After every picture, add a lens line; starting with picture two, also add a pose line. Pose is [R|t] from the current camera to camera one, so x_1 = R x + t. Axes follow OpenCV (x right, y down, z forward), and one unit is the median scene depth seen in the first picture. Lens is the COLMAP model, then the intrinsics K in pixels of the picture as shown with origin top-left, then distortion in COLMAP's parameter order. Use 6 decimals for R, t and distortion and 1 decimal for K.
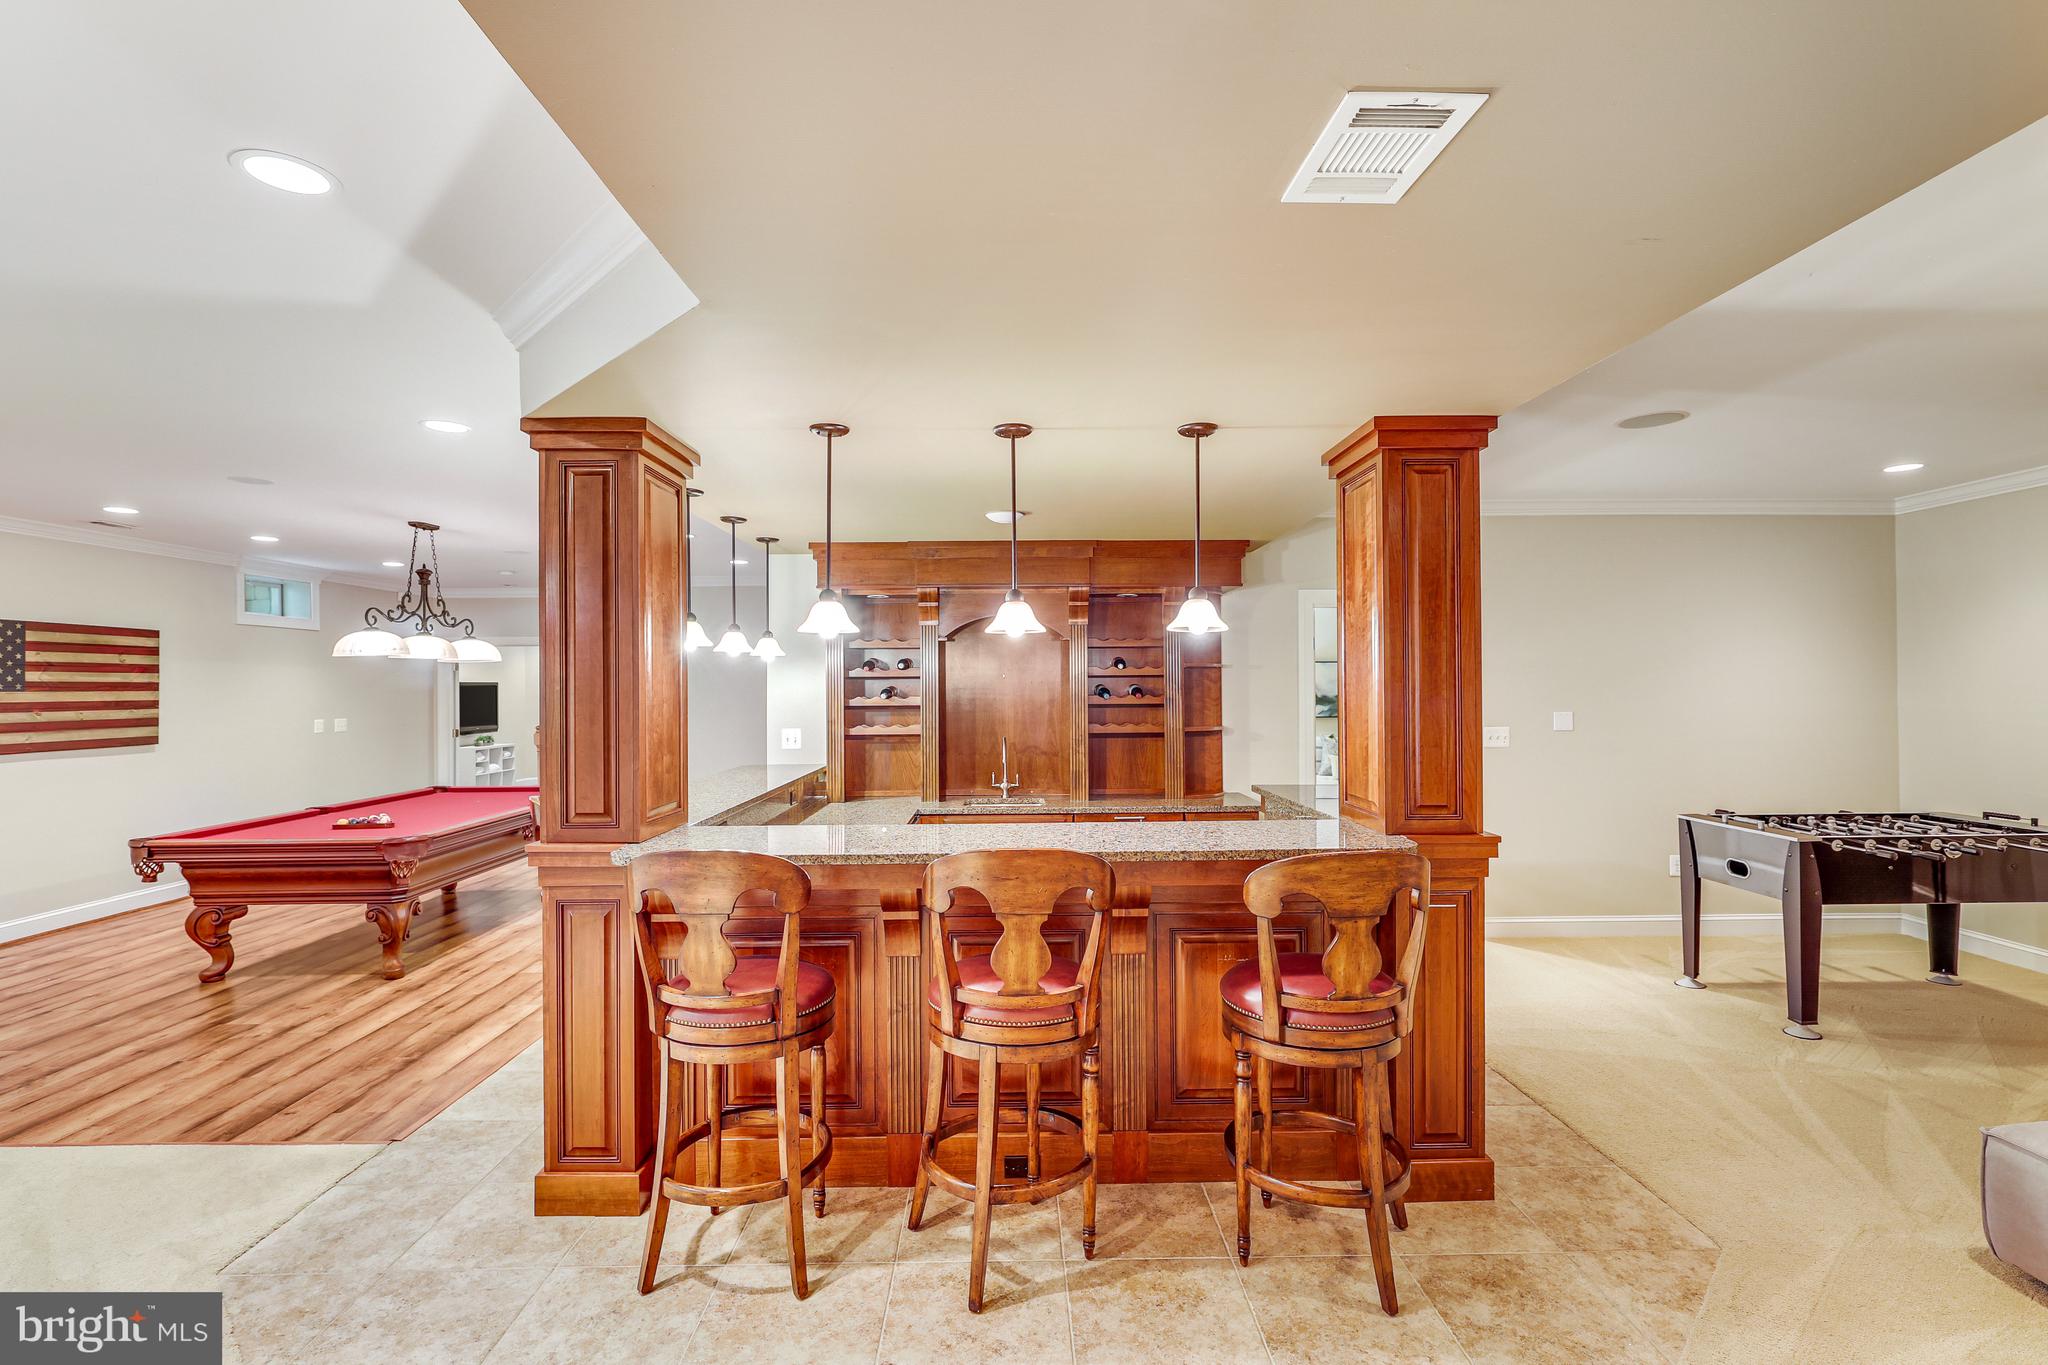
lens RADIAL K [[950.0, 0, 1024.0], [0, 950.0, 682.5], [0, 0, 1]] dist [0.000373, 0.000056]
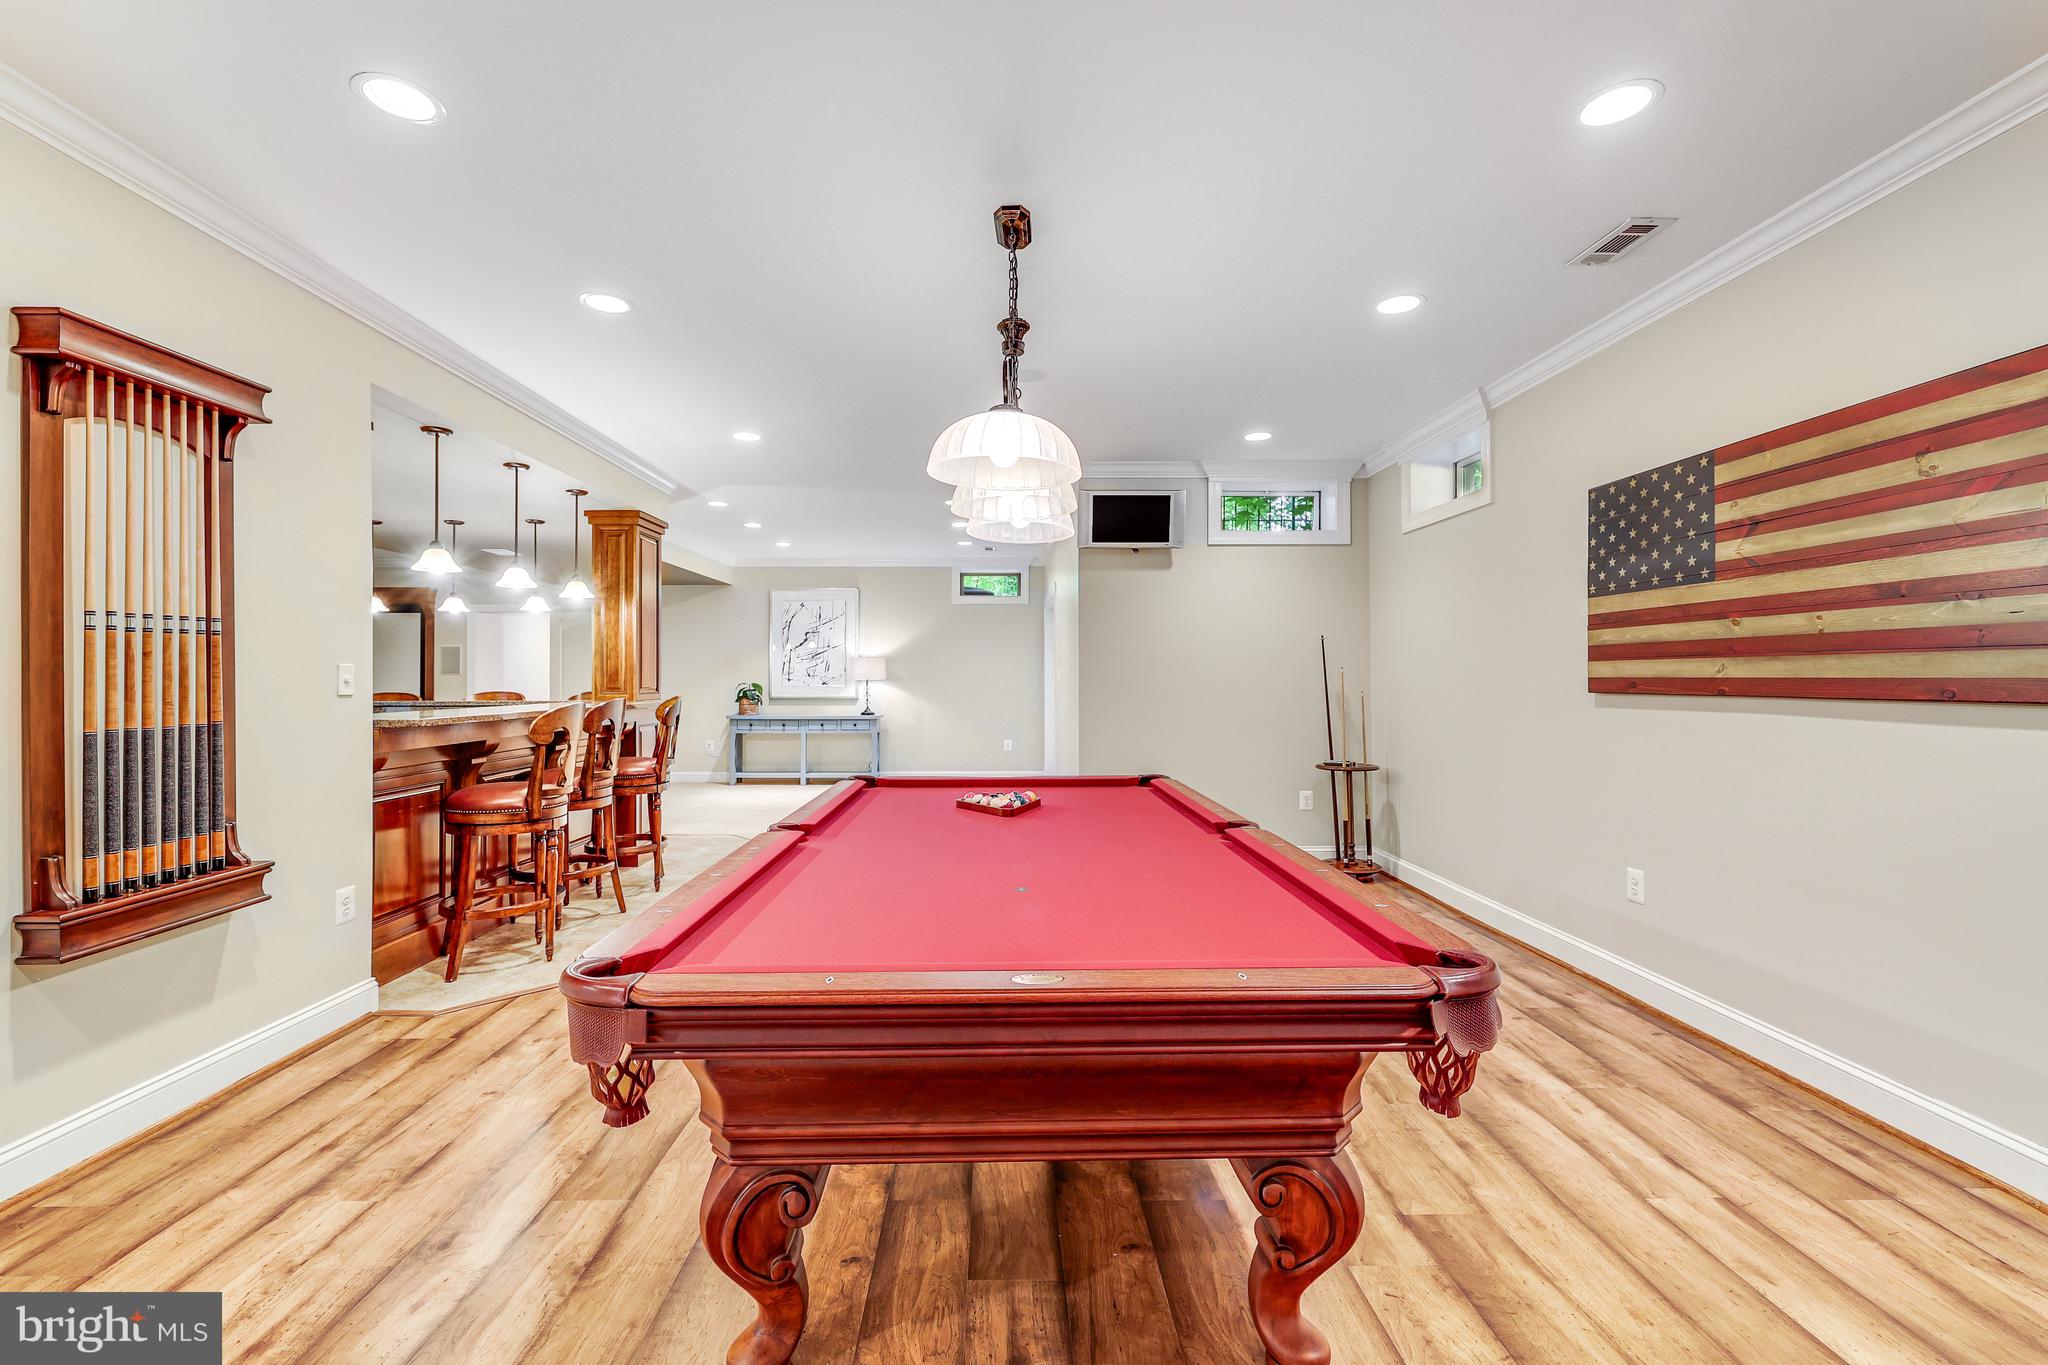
lens RADIAL K [[875.9, 0, 1032.5], [0, 875.9, 673.1], [0, 0, 1]] dist [-0.000694, -0.000183]
pose [[-0.999972, 0.007414, 0.000659, -0.729963], [0.007406, 0.999915, -0.010715, 0.068839], [-0.000738, -0.010710, -0.999942, 1.621961]]
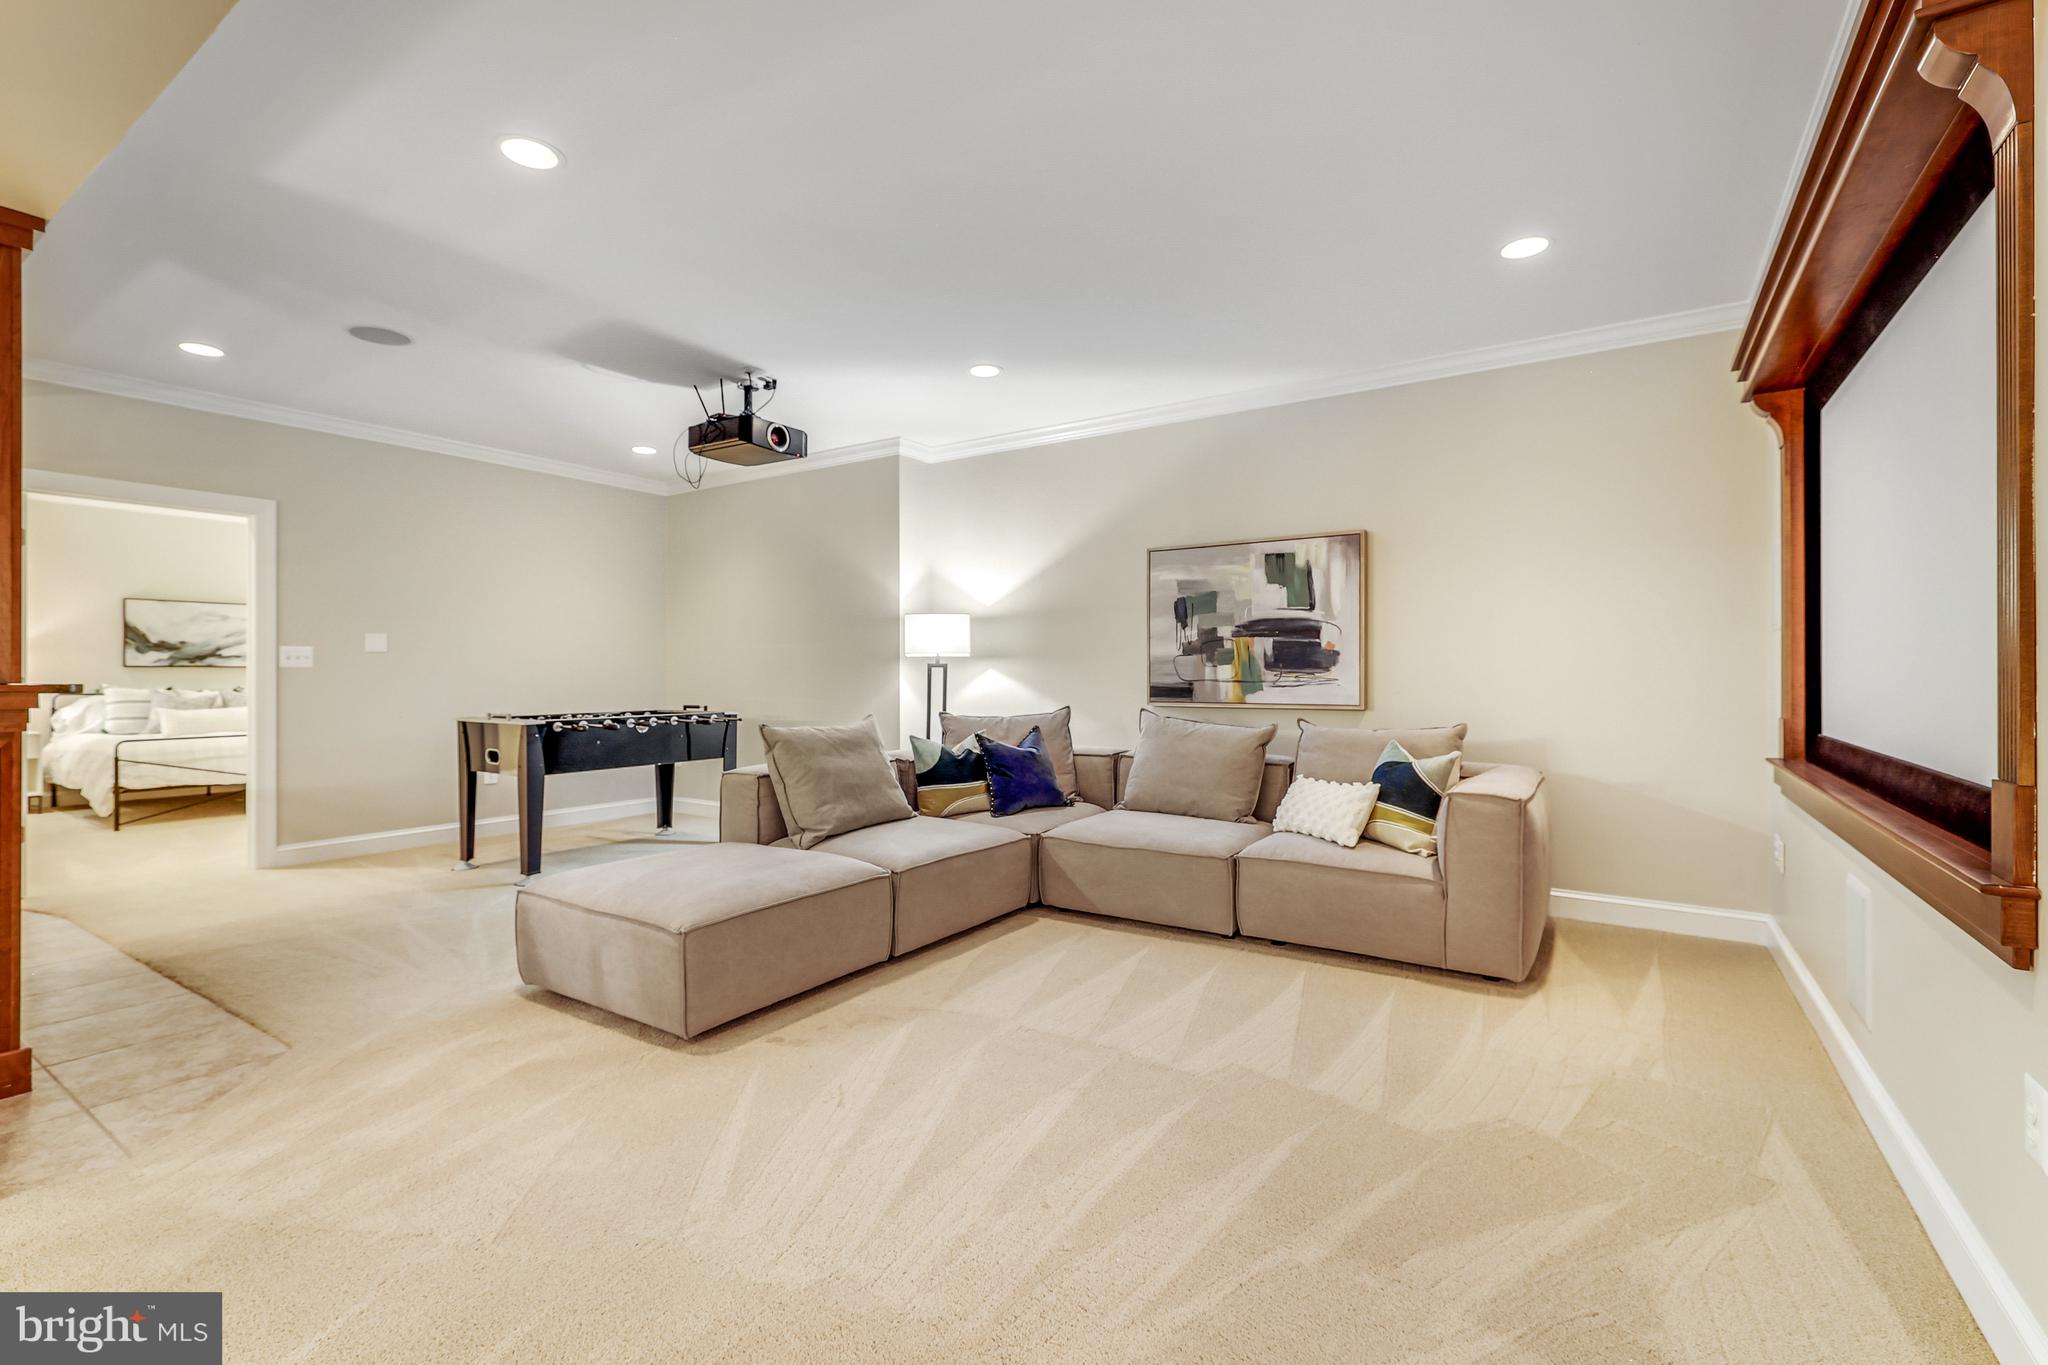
lens RADIAL K [[907.2, 0, 1016.5], [0, 907.2, 682.3], [0, 0, 1]] dist [-0.001081, -0.000209]
pose [[0.569998, -0.002769, 0.821642, 0.168601], [-0.004919, 0.999965, 0.006783, 0.077493], [-0.821632, -0.007908, 0.569964, -0.128029]]
